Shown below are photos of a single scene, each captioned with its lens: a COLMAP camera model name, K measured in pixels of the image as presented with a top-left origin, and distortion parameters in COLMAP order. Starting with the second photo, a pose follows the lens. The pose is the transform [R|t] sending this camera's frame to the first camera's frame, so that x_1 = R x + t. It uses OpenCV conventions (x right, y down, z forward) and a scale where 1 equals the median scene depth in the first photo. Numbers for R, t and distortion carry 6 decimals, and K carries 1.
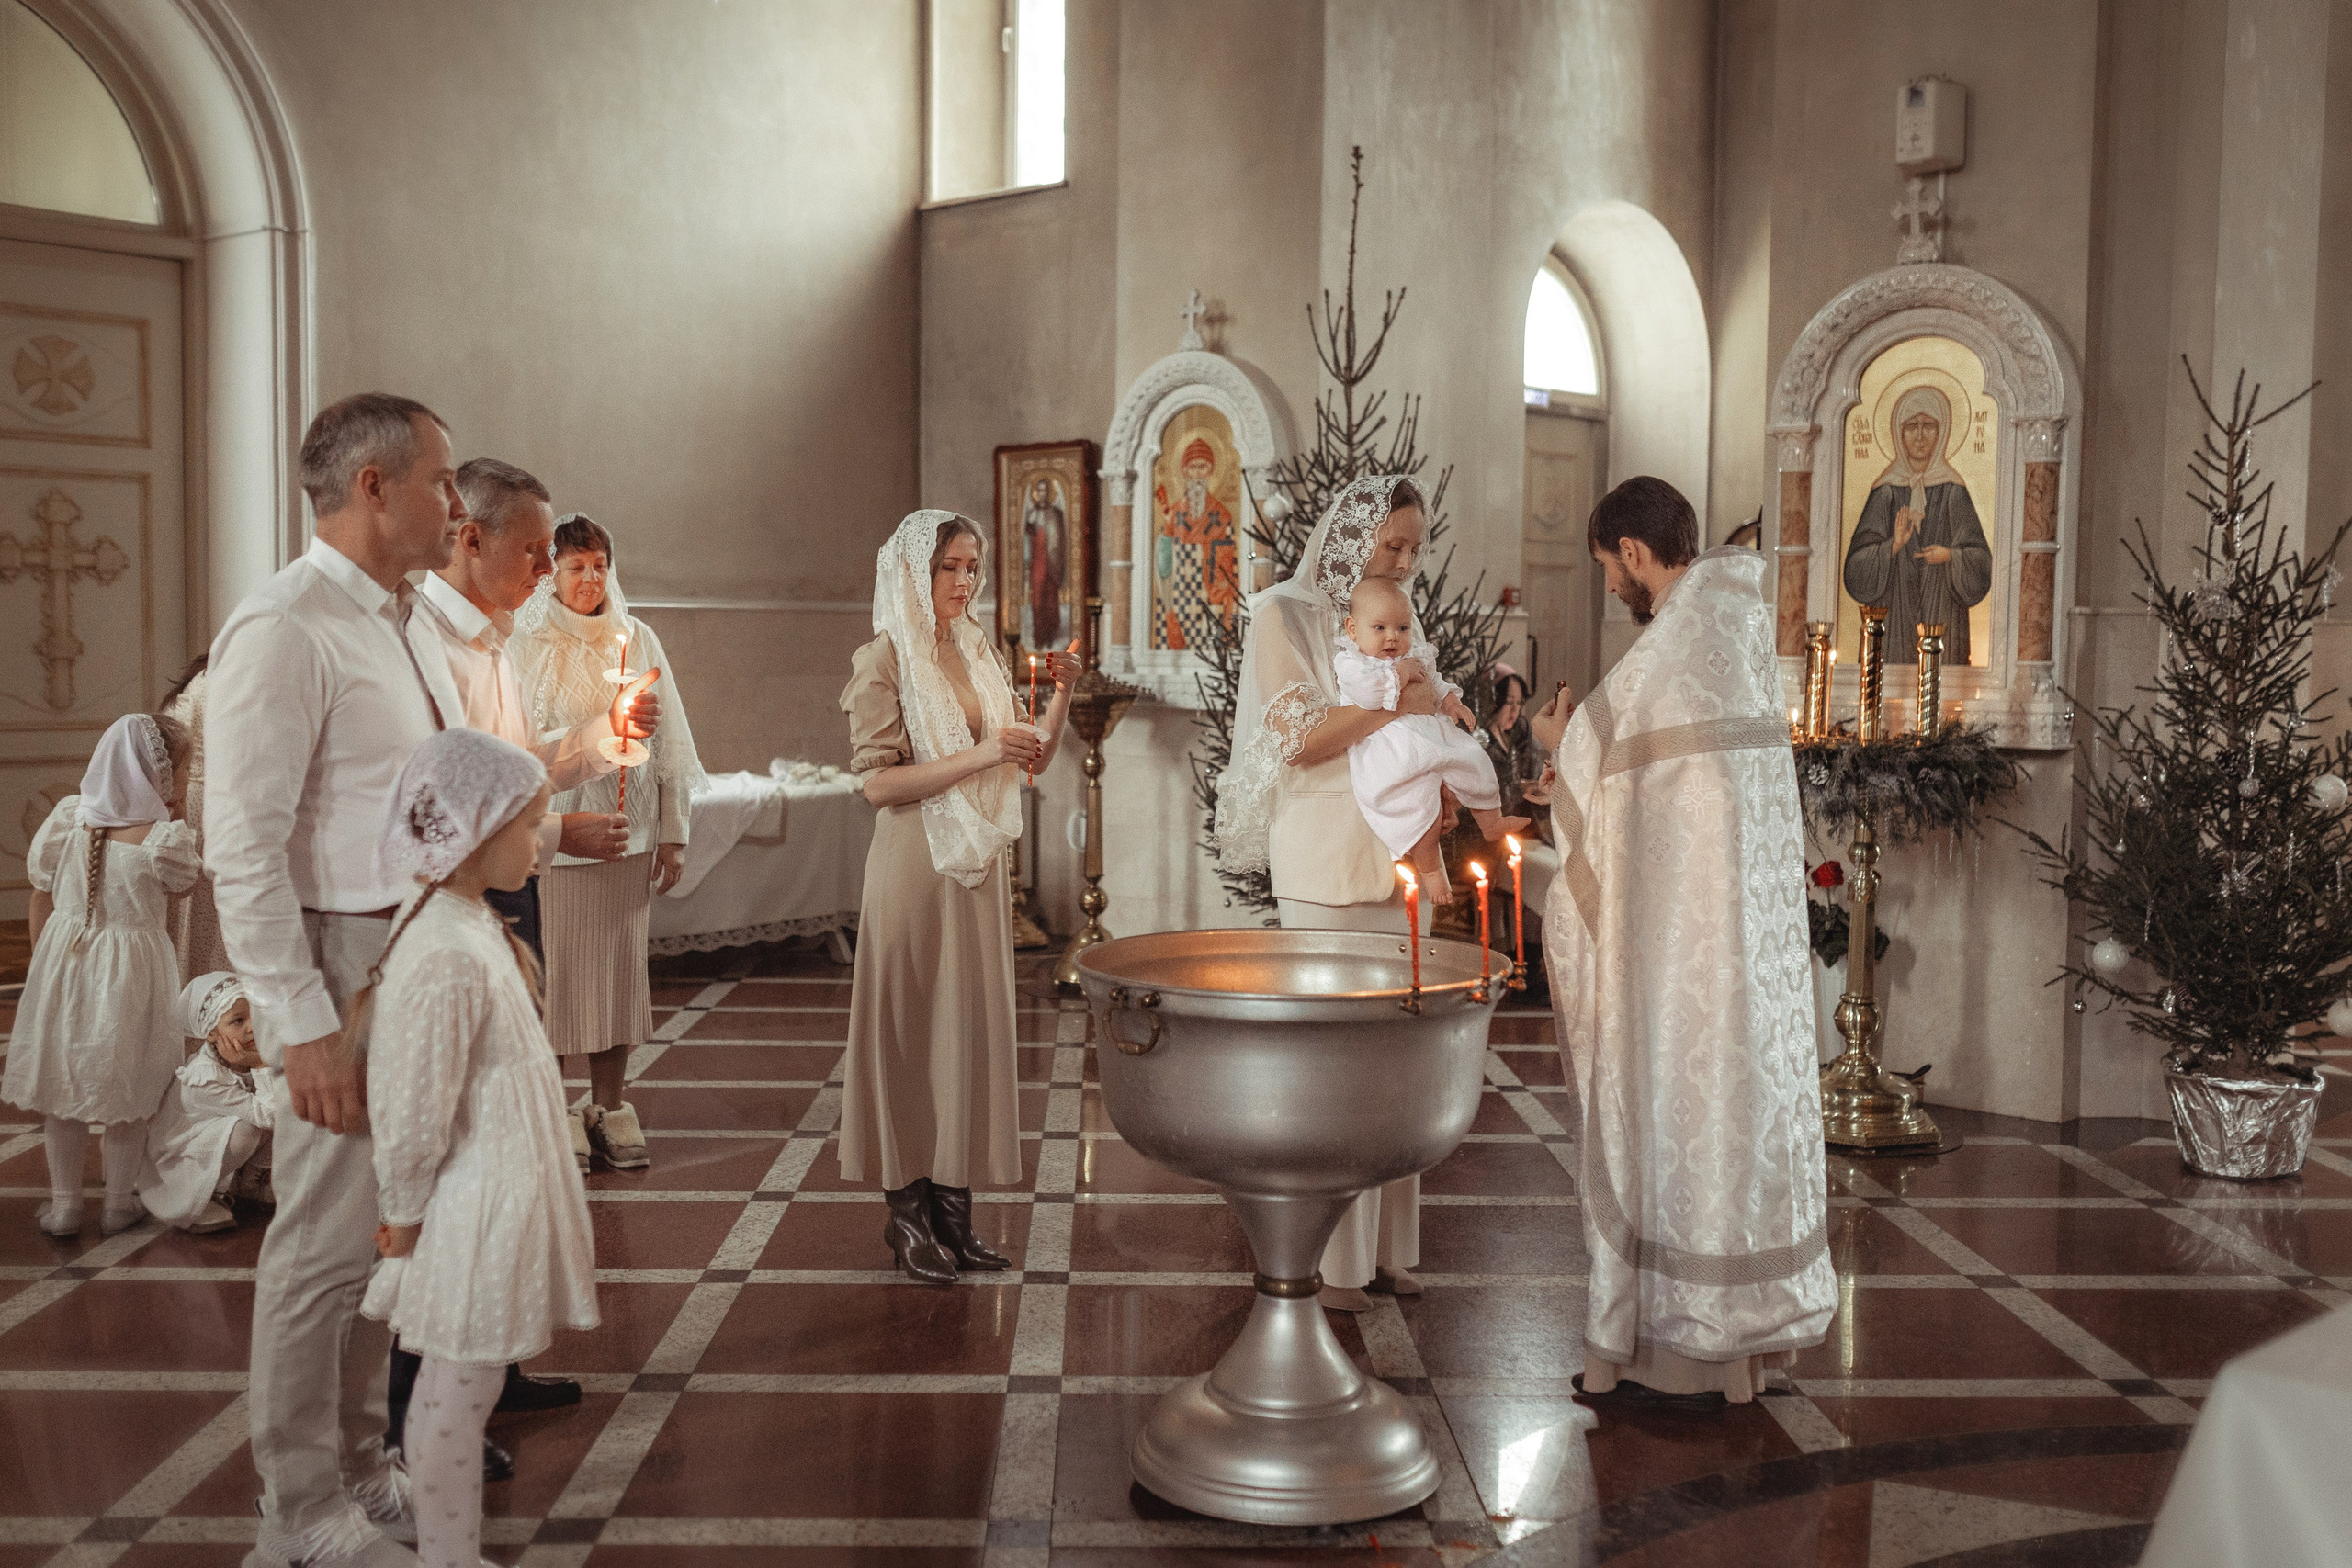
lens RADIAL K [[2283.1, 0, 1183.7], [0, 2283.1, 823.3], [0, 0, 1]] dist [-0.005951, 0.003545]
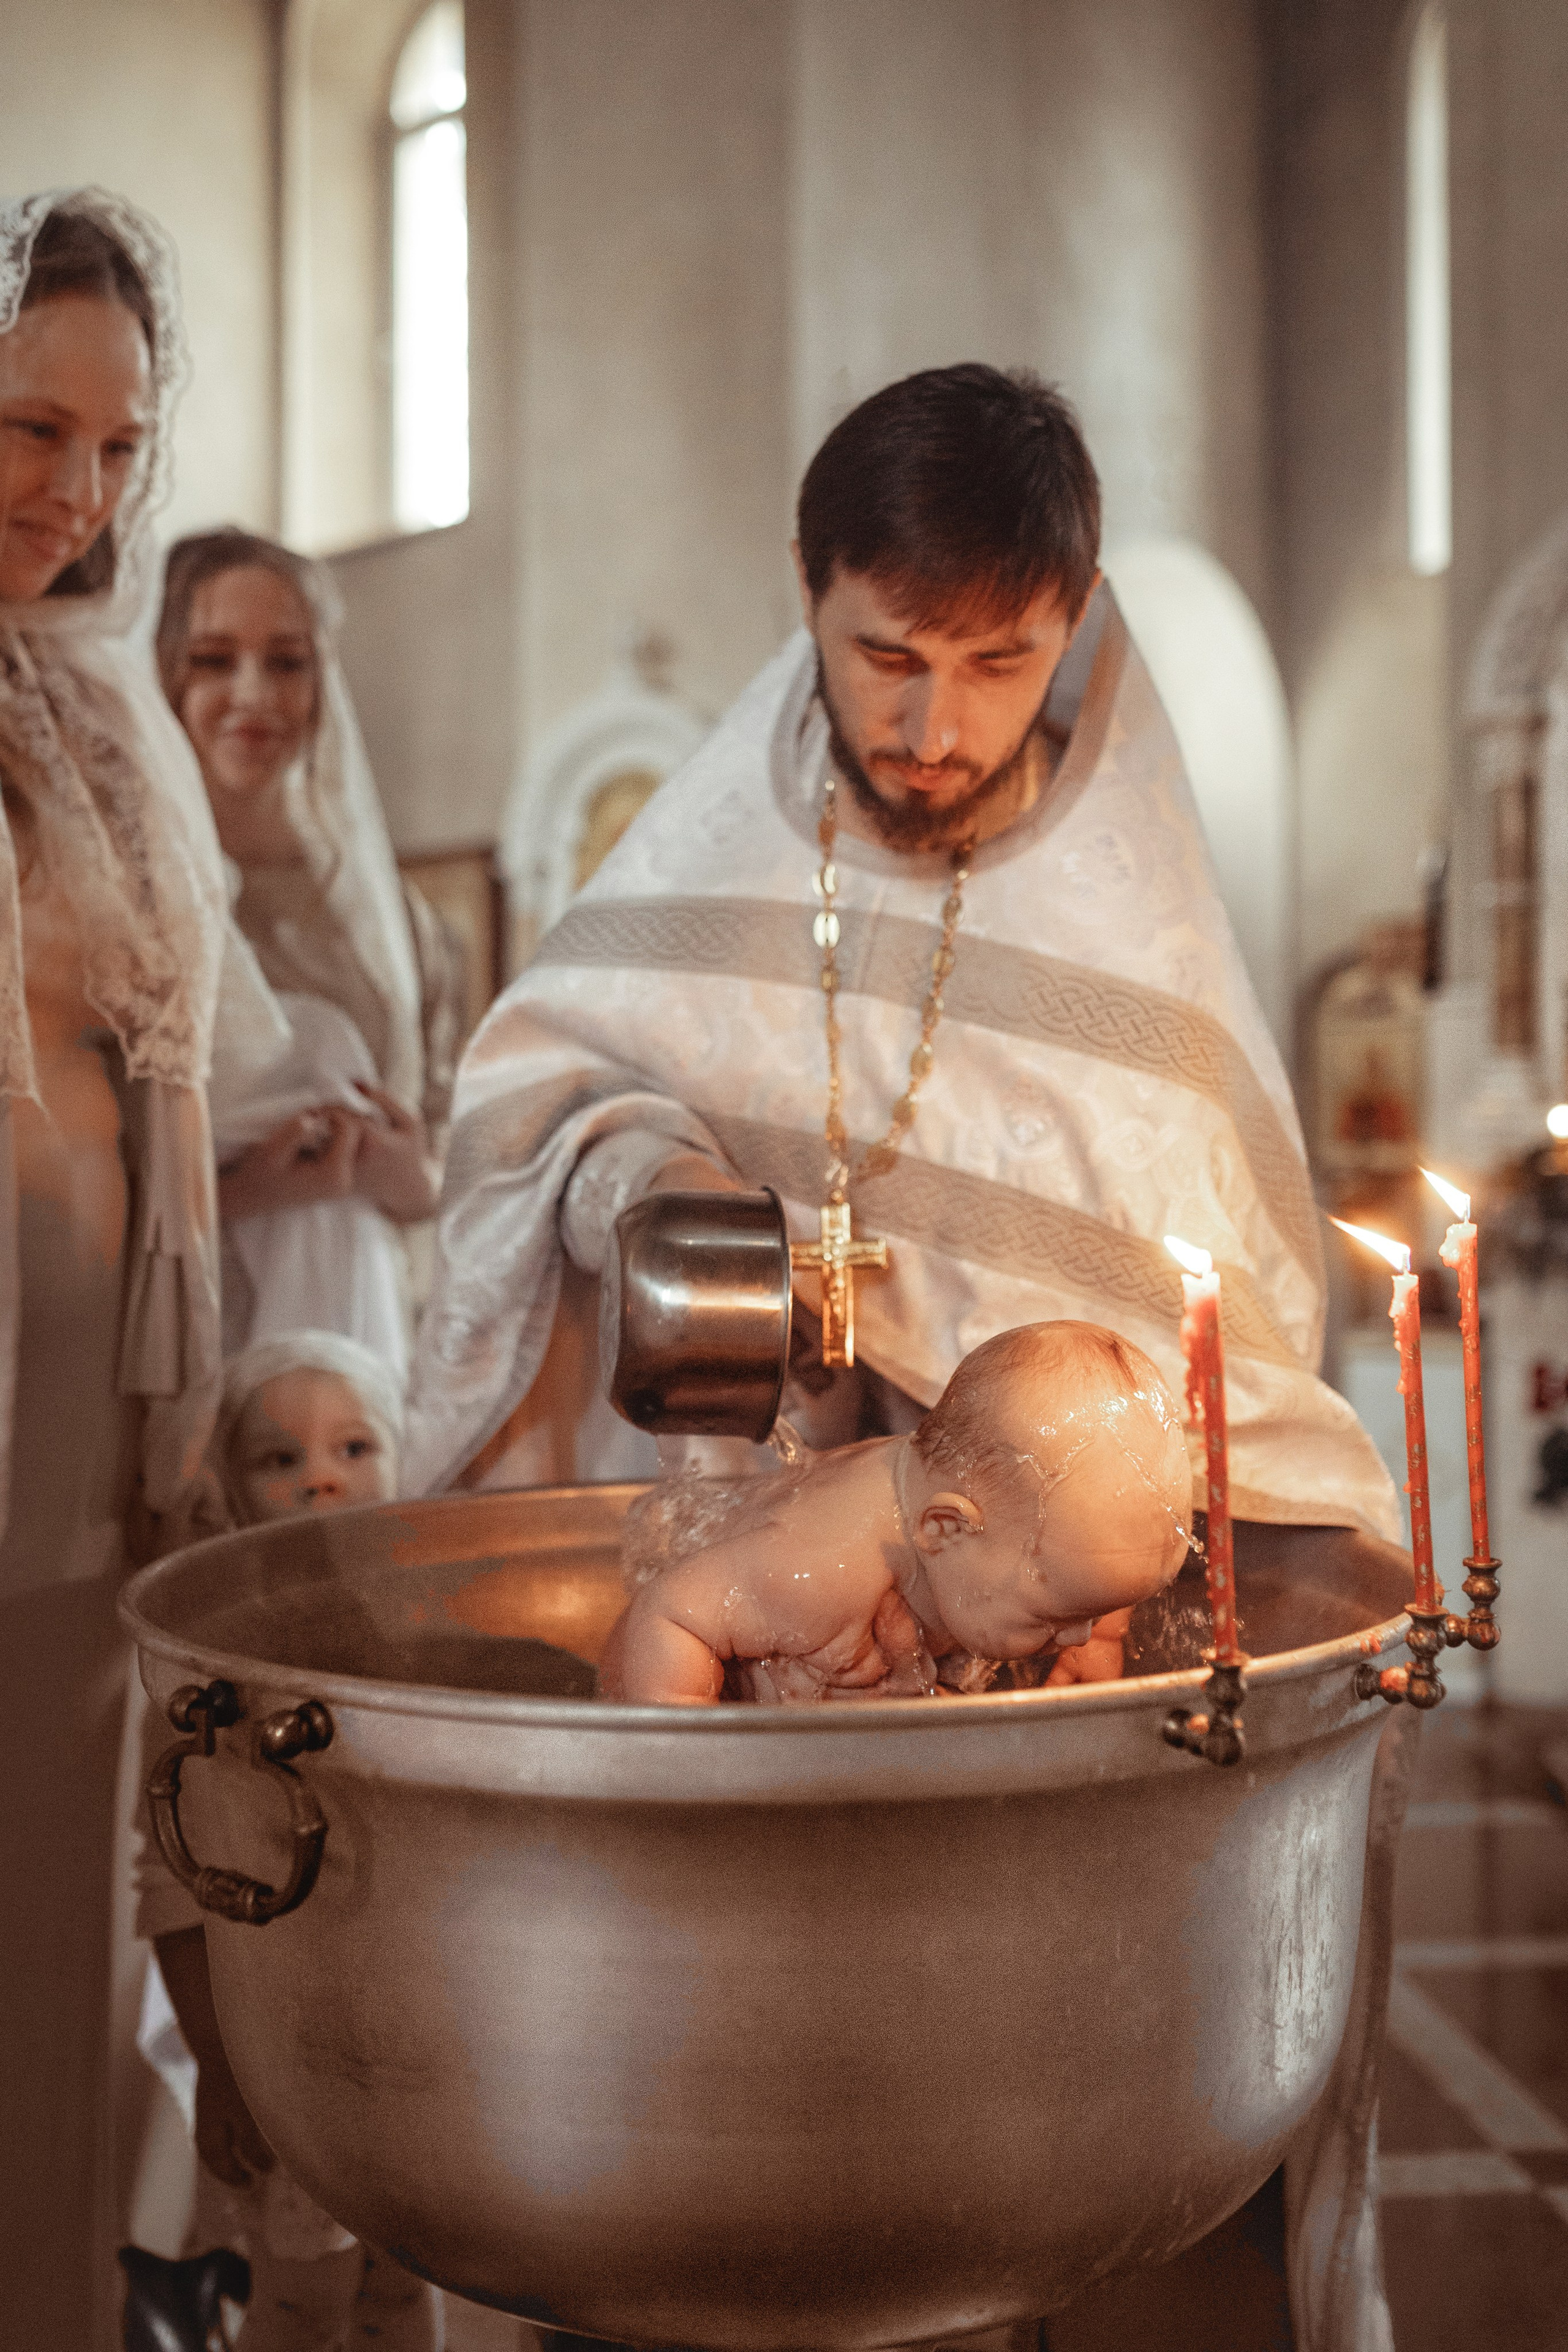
lens RADIAL K [[2283.4, 0, 779.8], [0, 2283.4, 1168.1], [0, 0, 1]] dist [-0.005951, 0.003545]
pose [[0.998390, -0.006805, 0.056310, 0.011371], [0.011884, 0.995838, -0.090368, 0.013116], [-0.055461, 0.090892, 0.994315, 0.267909]]
